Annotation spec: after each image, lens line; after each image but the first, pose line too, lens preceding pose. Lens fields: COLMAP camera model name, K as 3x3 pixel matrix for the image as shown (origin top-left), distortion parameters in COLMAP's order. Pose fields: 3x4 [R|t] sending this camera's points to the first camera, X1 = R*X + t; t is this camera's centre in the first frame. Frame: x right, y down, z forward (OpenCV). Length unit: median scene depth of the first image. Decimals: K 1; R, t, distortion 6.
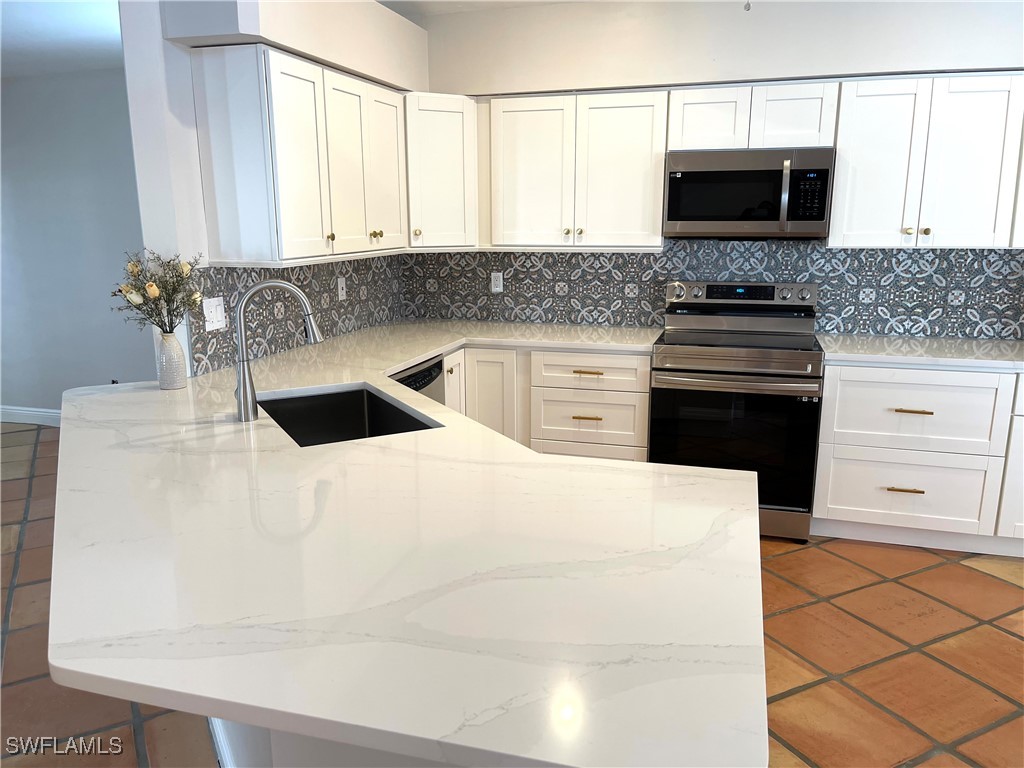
lens RADIAL K [[776.4, 0, 516.0], [0, 776.4, 386.9], [0, 0, 1]] dist [0.056254, -0.065398]
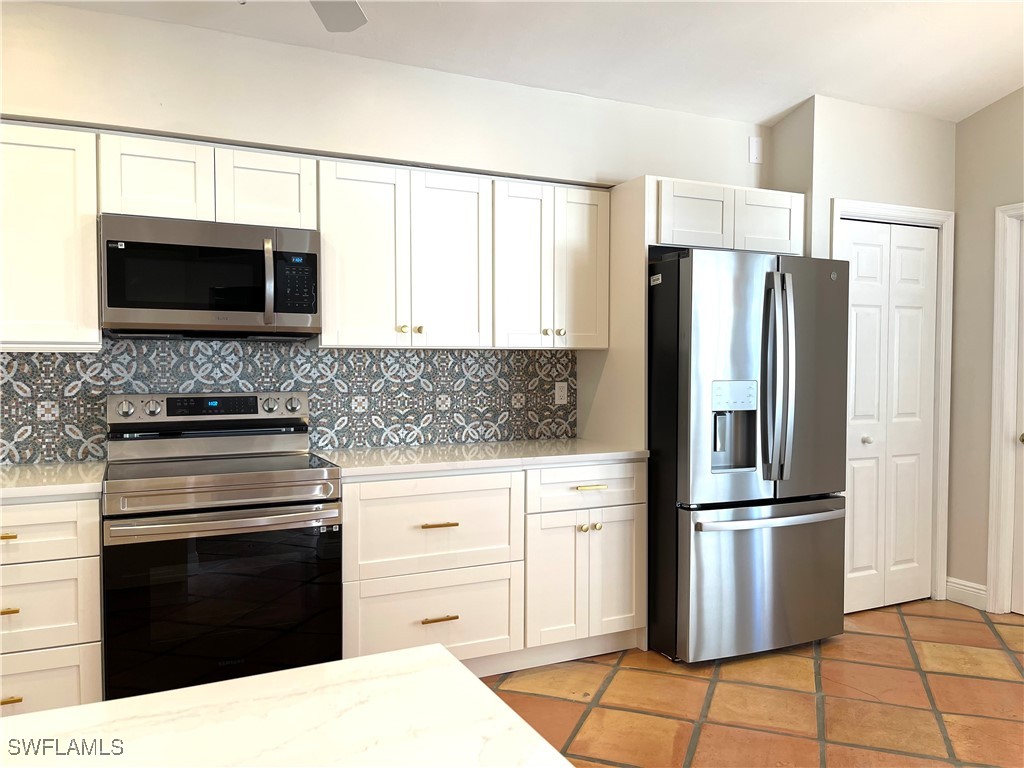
lens RADIAL K [[776.4, 0, 514.1], [0, 776.4, 388.9], [0, 0, 1]] dist [0.056254, -0.065398]
pose [[0.740018, -0.019481, 0.672305, -0.013881], [0.141474, 0.981726, -0.127275, 0.003525], [-0.657539, 0.189300, 0.729251, 0.247714]]
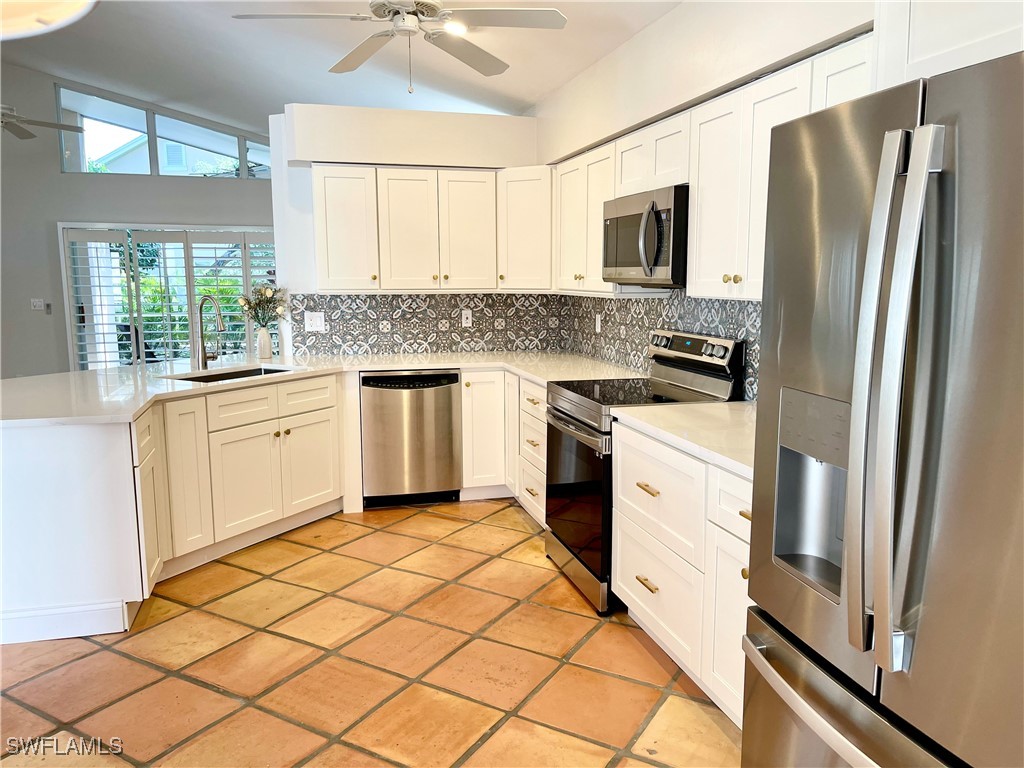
lens RADIAL K [[776.4, 0, 521.7], [0, 776.4, 390.3], [0, 0, 1]] dist [0.056254, -0.065398]
pose [[0.535763, 0.127690, -0.834658, 0.996559], [-0.183419, 0.982495, 0.032571, -0.066921], [0.824206, 0.135641, 0.549805, 0.369637]]
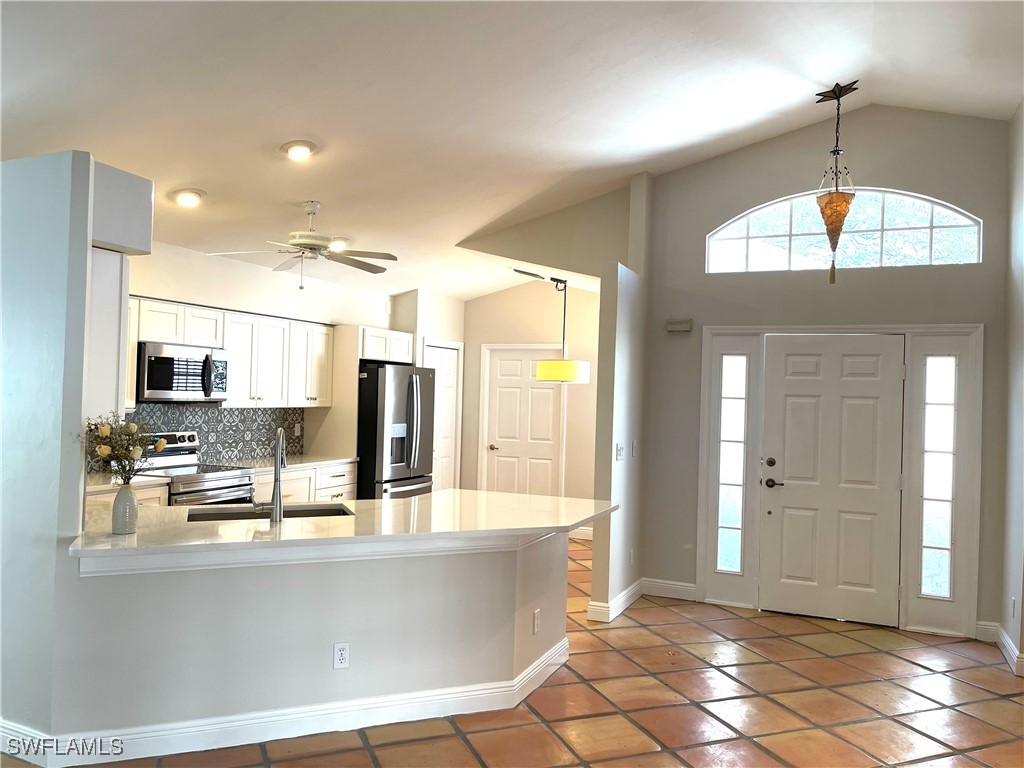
lens RADIAL K [[776.4, 0, 515.0], [0, 776.4, 388.8], [0, 0, 1]] dist [0.056254, -0.065398]
pose [[0.120885, 0.012227, 0.992591, -1.088428], [0.186707, 0.981798, -0.034833, -0.045084], [-0.974950, 0.189534, 0.116402, 0.203236]]
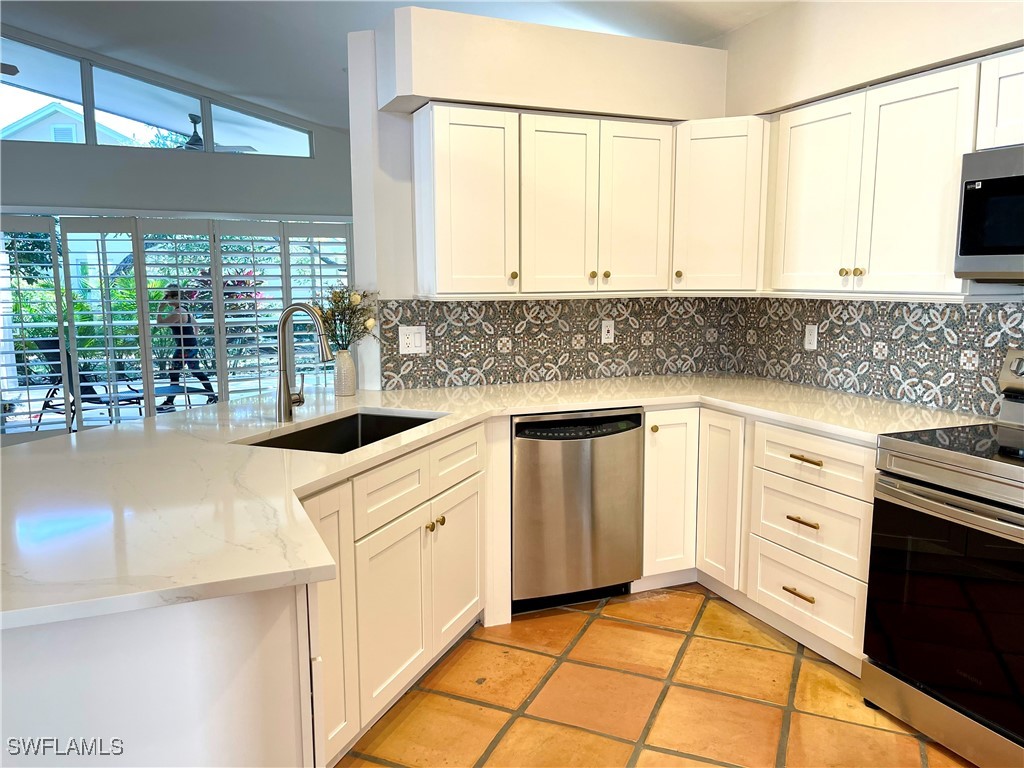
lens RADIAL K [[776.4, 0, 513.4], [0, 776.4, 385.5], [0, 0, 1]] dist [0.056254, -0.065398]
pose [[0.640145, 0.109094, -0.760469, 0.464363], [-0.165643, 0.986184, 0.002041, -0.042909], [0.750185, 0.124660, 0.649371, 0.297272]]
